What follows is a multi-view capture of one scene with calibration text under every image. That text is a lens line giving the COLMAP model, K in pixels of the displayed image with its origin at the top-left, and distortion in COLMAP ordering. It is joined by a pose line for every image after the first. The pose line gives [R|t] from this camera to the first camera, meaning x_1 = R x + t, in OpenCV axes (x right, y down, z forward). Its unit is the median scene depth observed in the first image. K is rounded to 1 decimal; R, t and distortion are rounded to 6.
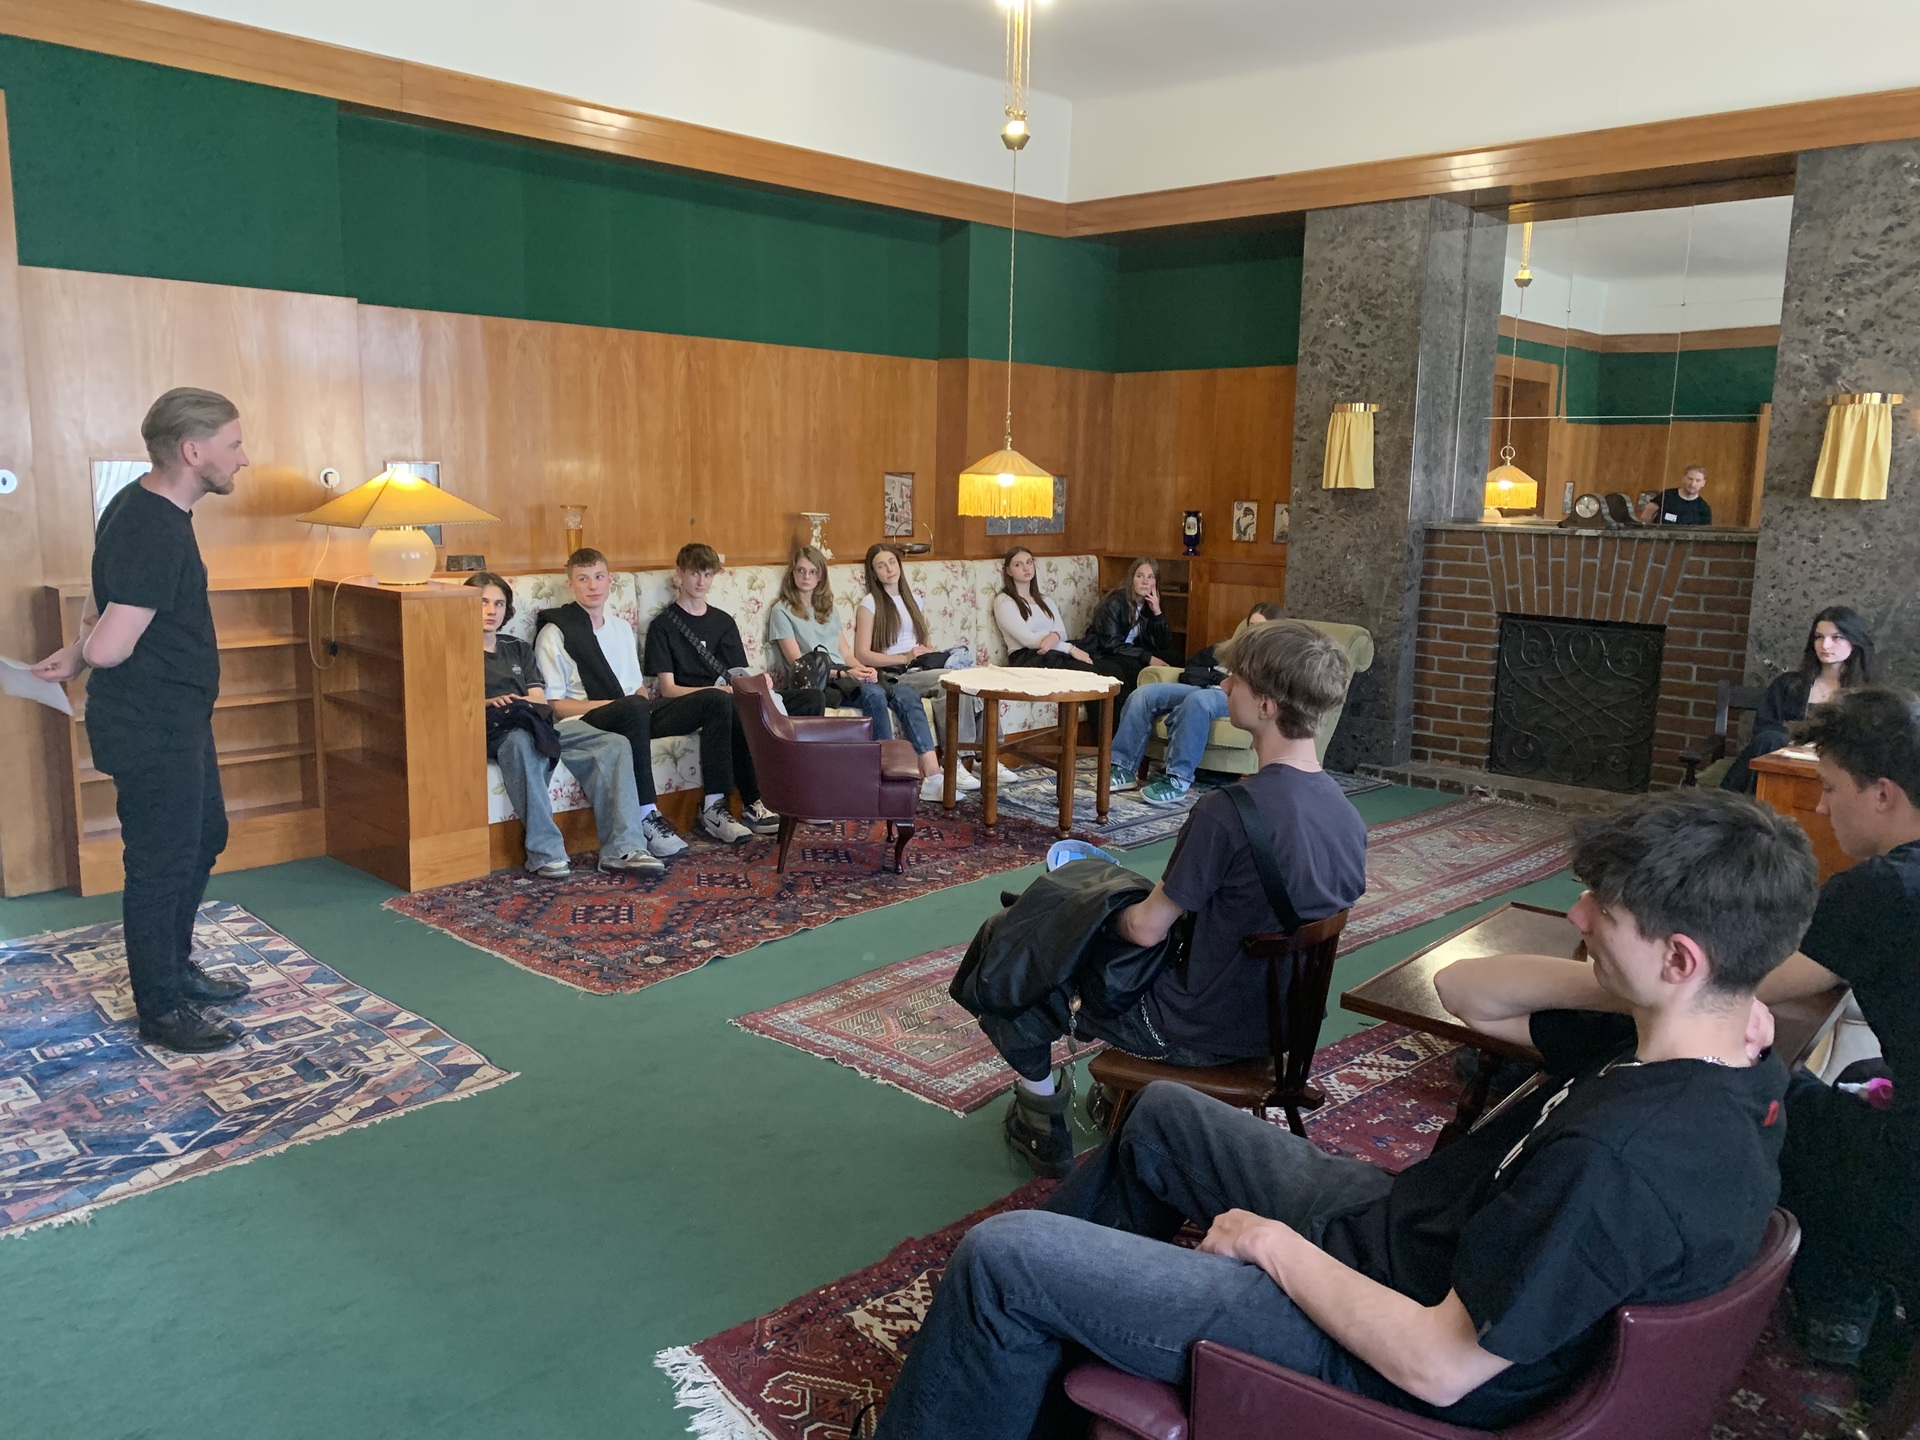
lens RADIAL K [[1468.4, 0, 923.4], [0, 1468.4, 714.8], [0, 0, 1]] dist [0.019727, -0.041859]
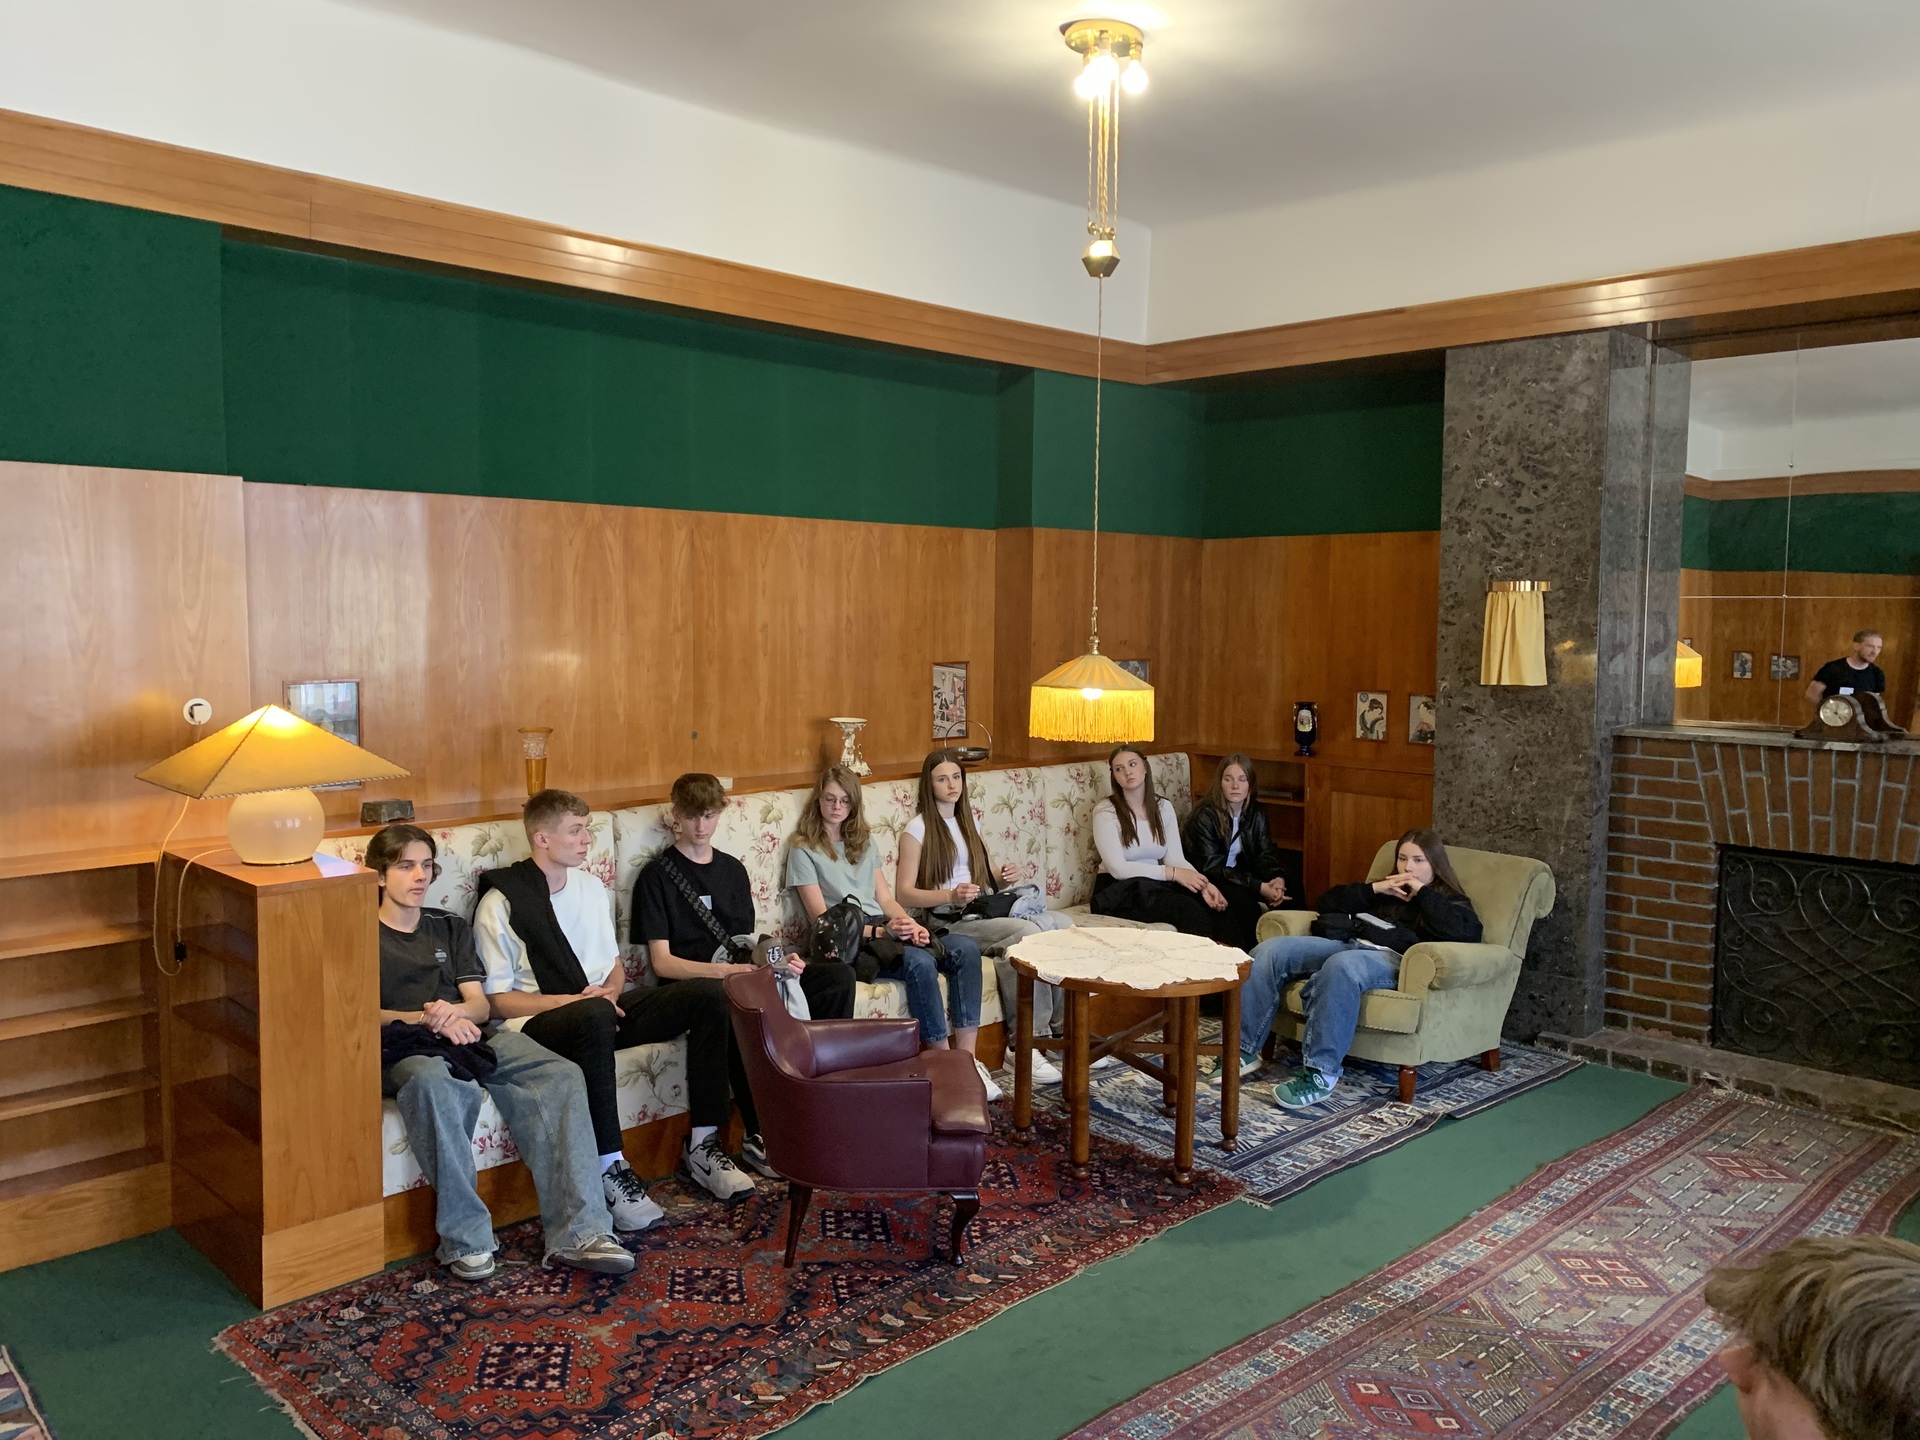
lens RADIAL K [[1467.5, 0, 913.7], [0, 1467.5, 711.9], [0, 0, 1]] dist [0.007183, -0.043134]
pose [[0.999264, -0.006384, -0.037825, -0.007264], [0.002738, 0.995407, -0.095693, -0.069097], [0.038263, 0.095519, 0.994692, 0.211166]]
